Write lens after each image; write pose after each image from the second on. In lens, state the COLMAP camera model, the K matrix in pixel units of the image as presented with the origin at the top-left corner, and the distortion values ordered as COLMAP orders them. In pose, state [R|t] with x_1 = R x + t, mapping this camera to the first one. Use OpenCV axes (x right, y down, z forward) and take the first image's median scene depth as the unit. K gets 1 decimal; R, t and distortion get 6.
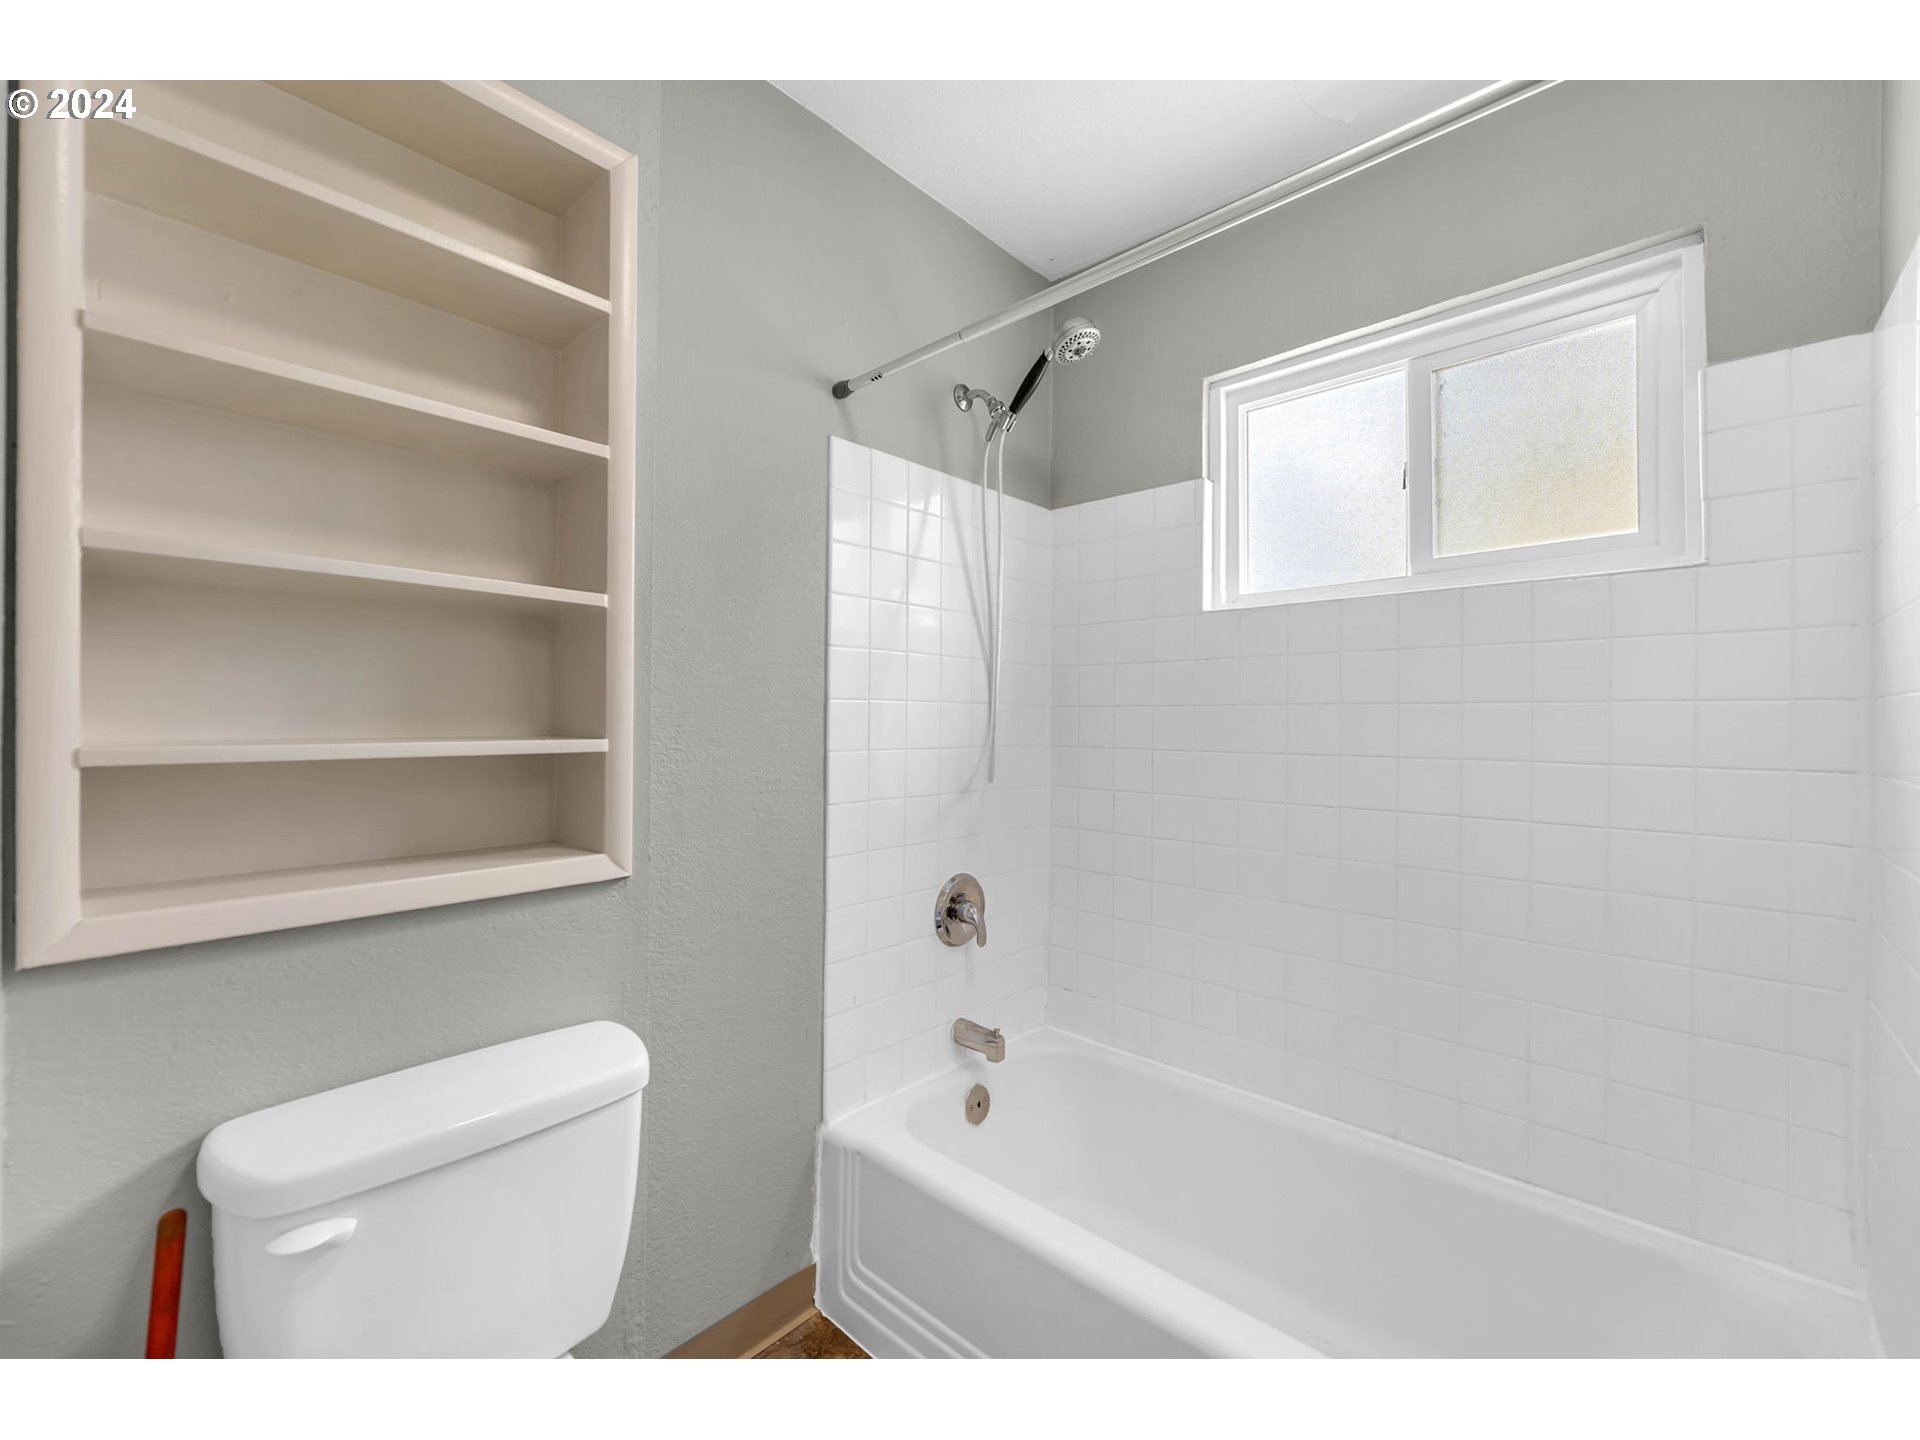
lens RADIAL K [[786.9, 0, 960.6], [0, 786.9, 716.9], [0, 0, 1]] dist [0.006483, 0.000390]
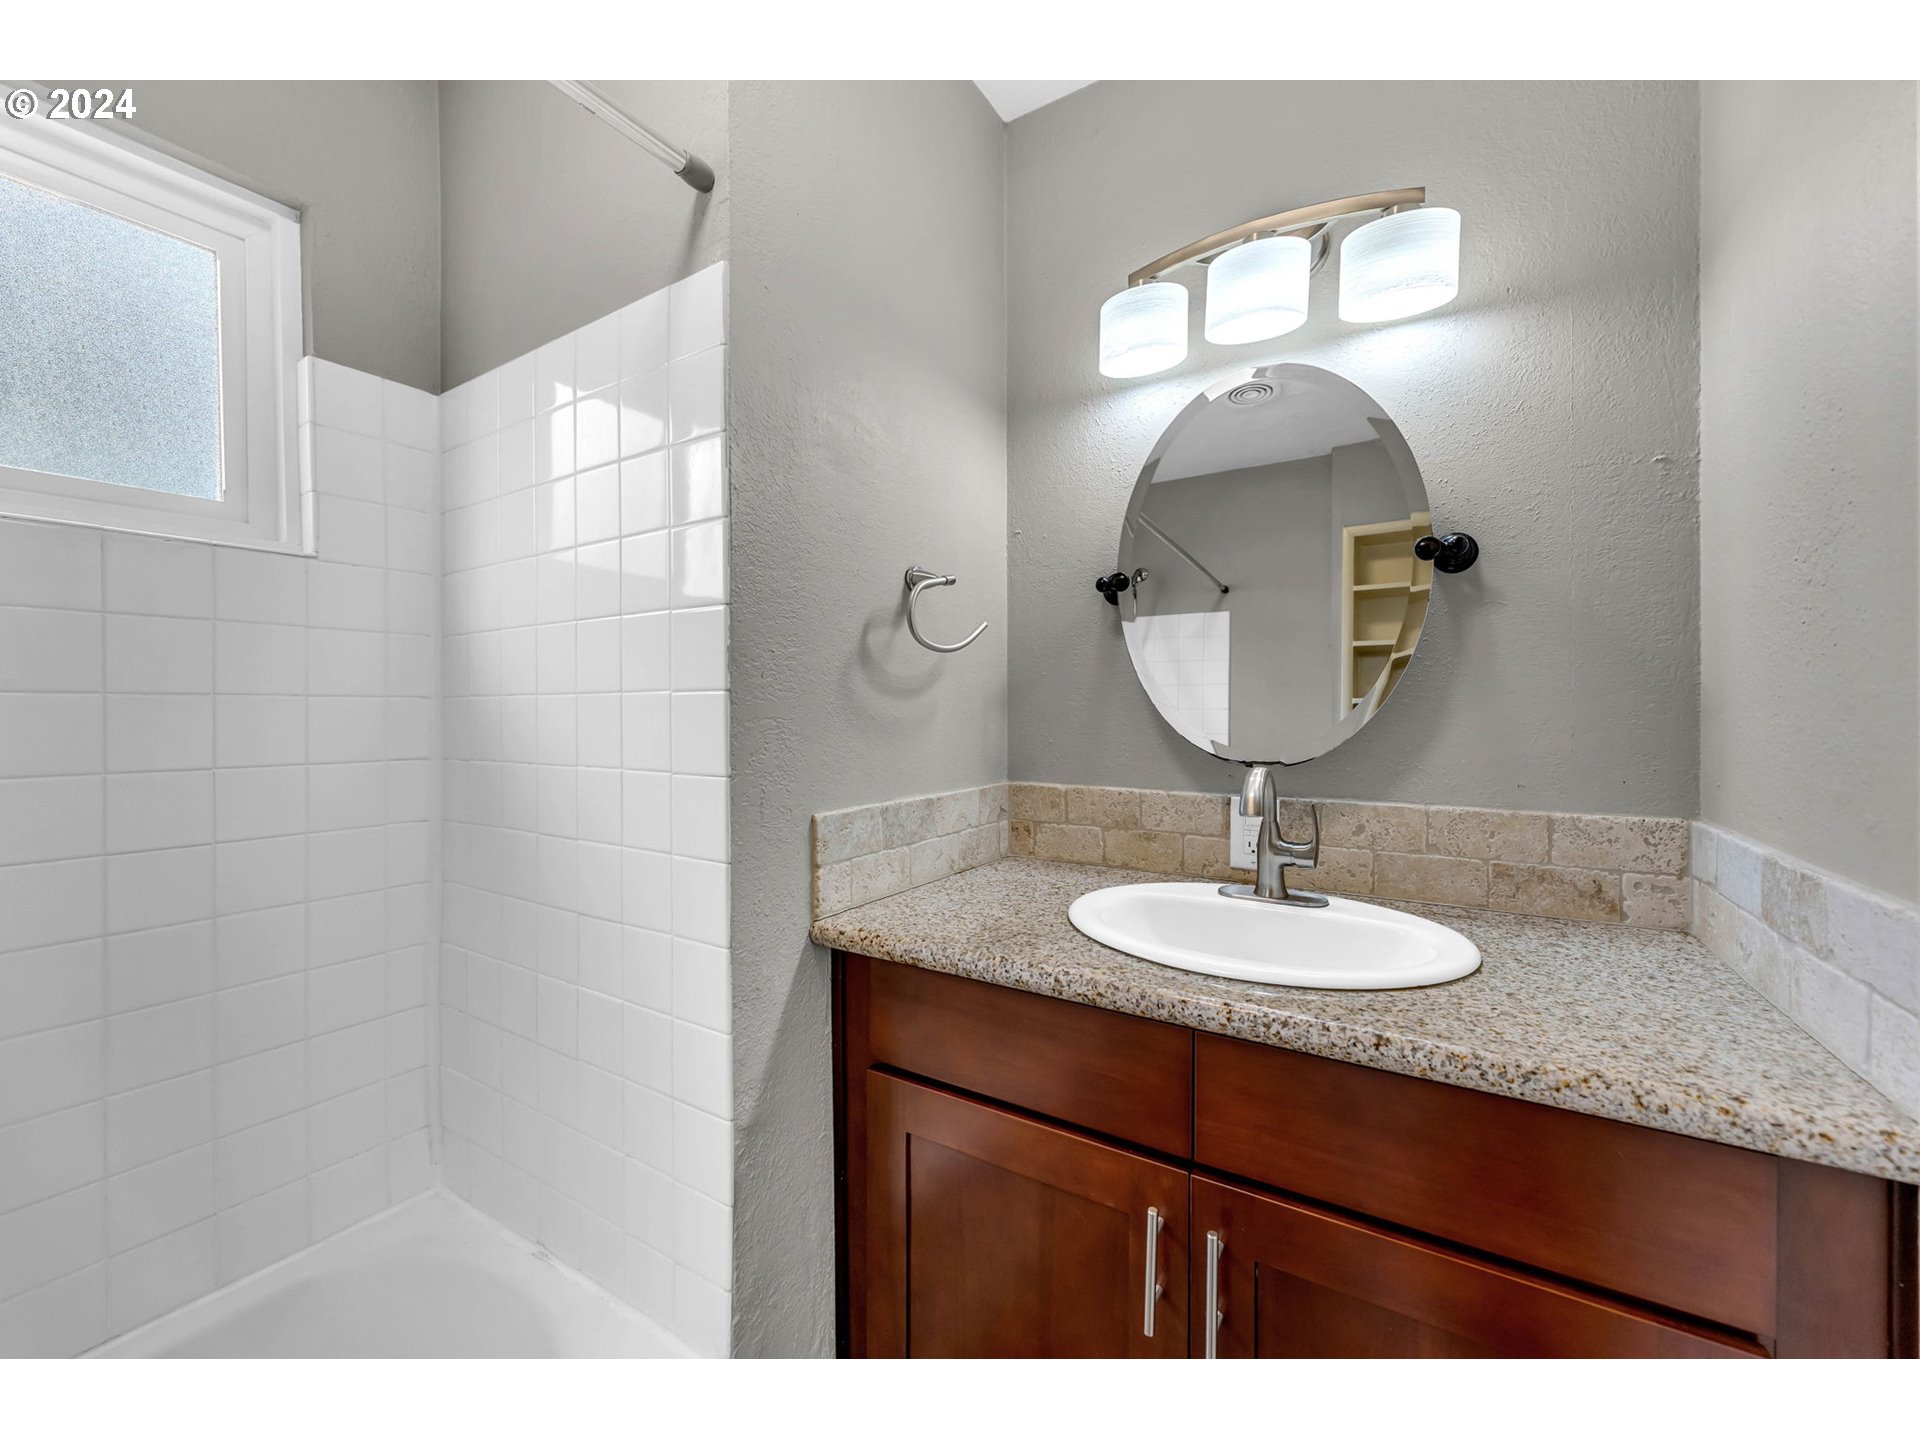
lens RADIAL K [[786.9, 0, 959.3], [0, 786.9, 716.4], [0, 0, 1]] dist [0.006483, 0.000390]
pose [[-0.180836, -0.006251, 0.983493, -0.174383], [0.000117, 0.999980, 0.006377, -0.000412], [-0.983513, 0.001268, -0.180832, 0.389721]]
